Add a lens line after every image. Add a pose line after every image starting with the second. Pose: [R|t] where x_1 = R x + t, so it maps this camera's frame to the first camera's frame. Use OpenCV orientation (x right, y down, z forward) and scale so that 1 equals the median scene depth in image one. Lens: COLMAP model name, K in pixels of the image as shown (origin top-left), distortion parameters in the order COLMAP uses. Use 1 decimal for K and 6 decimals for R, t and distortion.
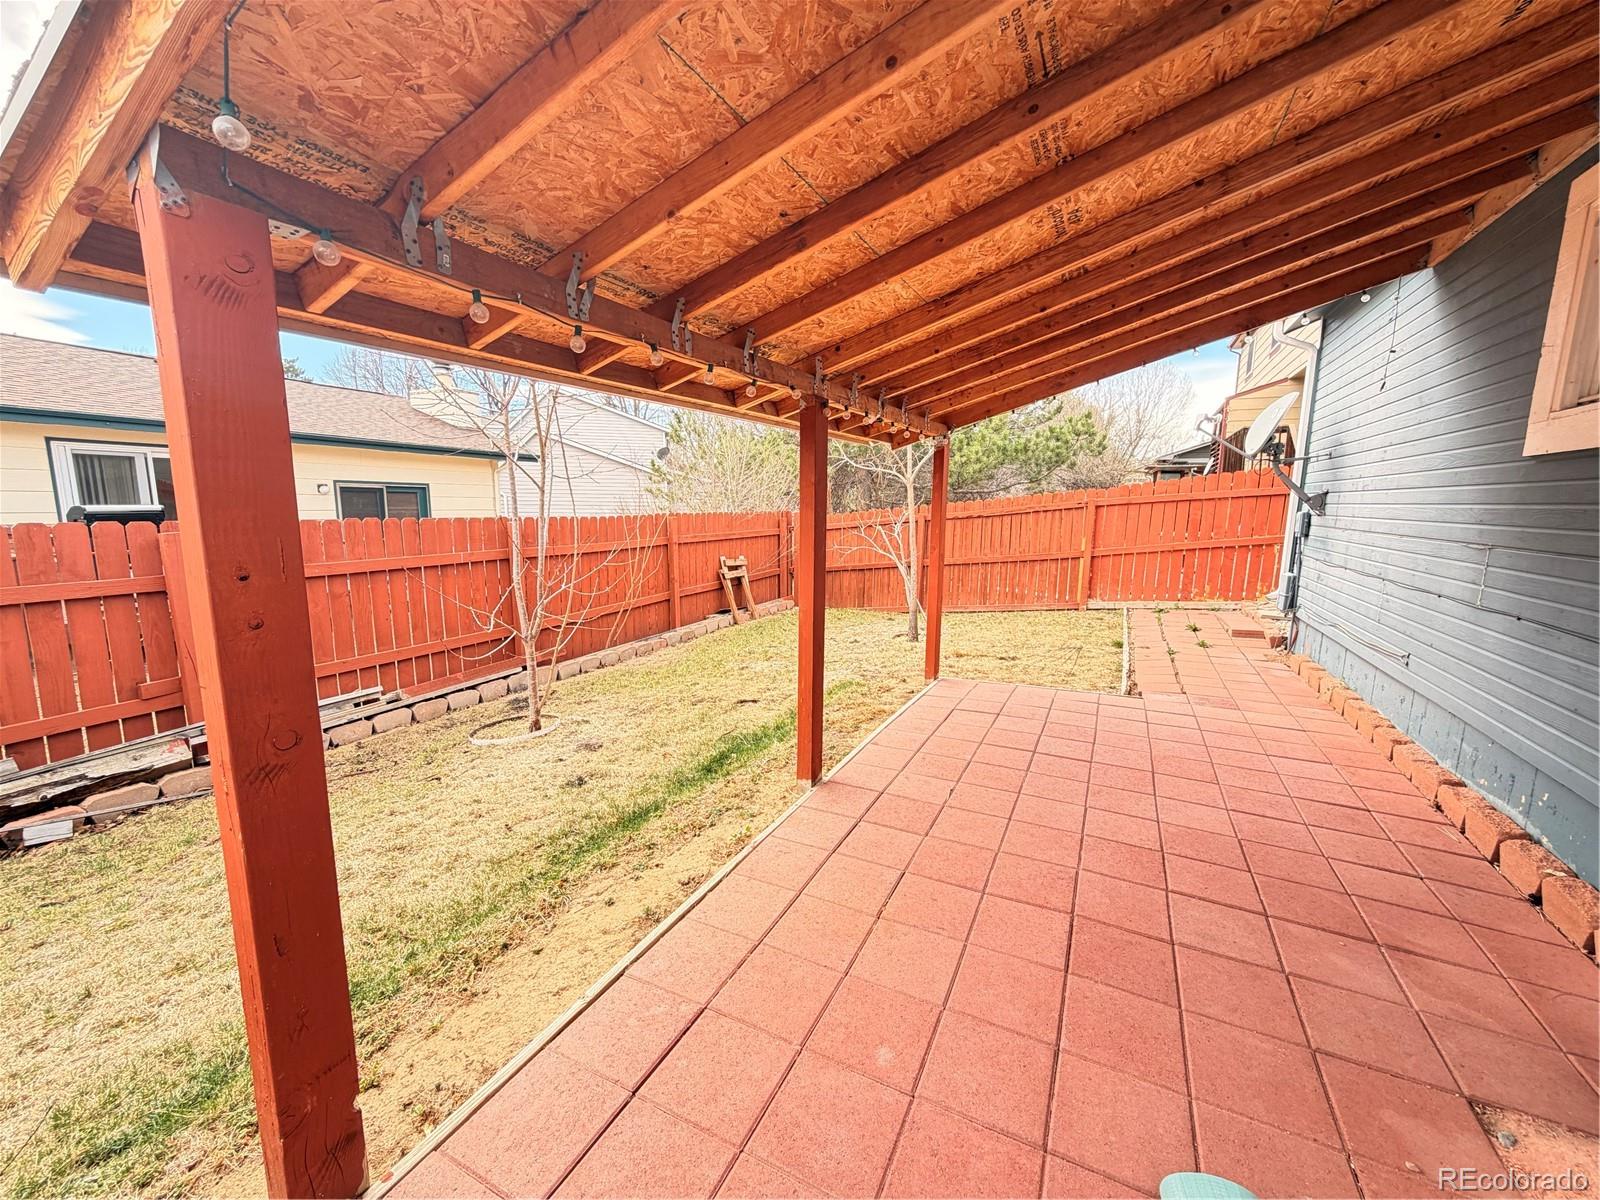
lens RADIAL K [[639.9, 0, 804.1], [0, 639.9, 598.6], [0, 0, 1]] dist [0.002937, 0.000428]
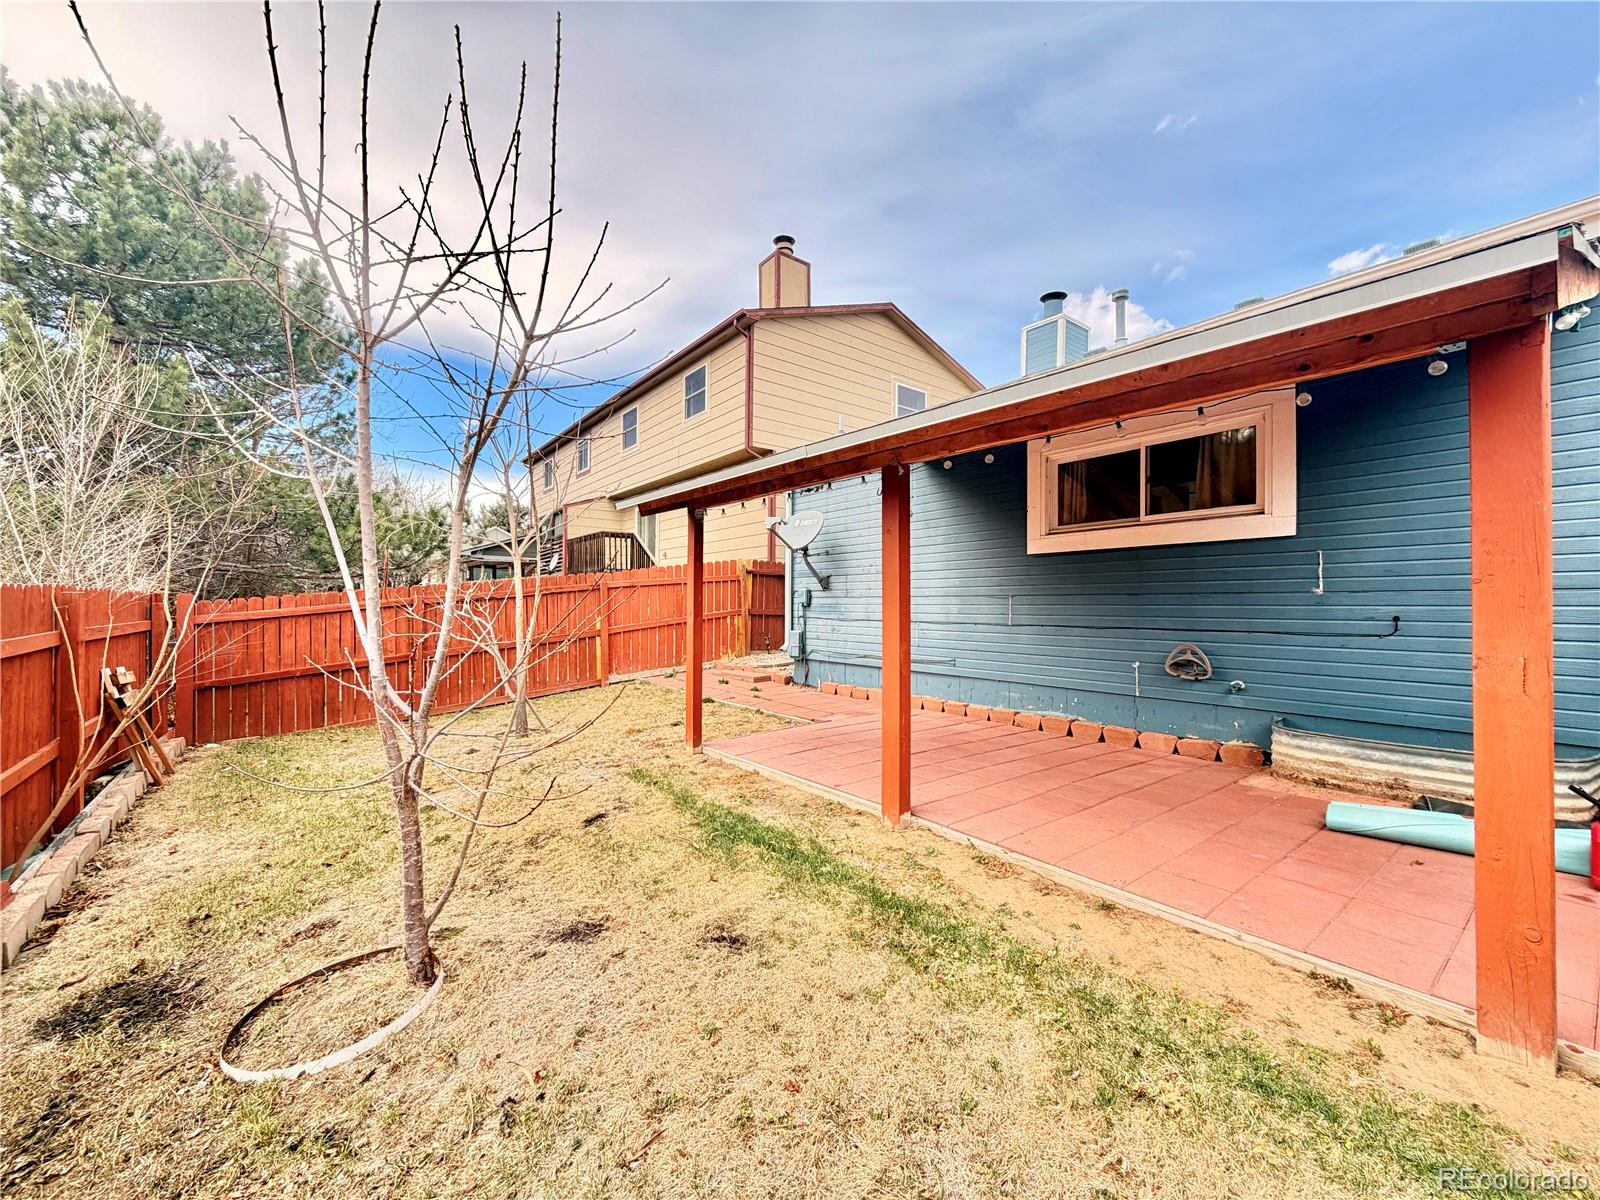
lens RADIAL K [[639.9, 0, 799.3], [0, 639.9, 603.5], [0, 0, 1]] dist [0.002937, 0.000428]
pose [[0.452294, -0.006309, 0.891847, -0.656630], [0.135362, 0.988876, -0.061652, -0.013466], [-0.881537, 0.148607, 0.448117, 0.405846]]
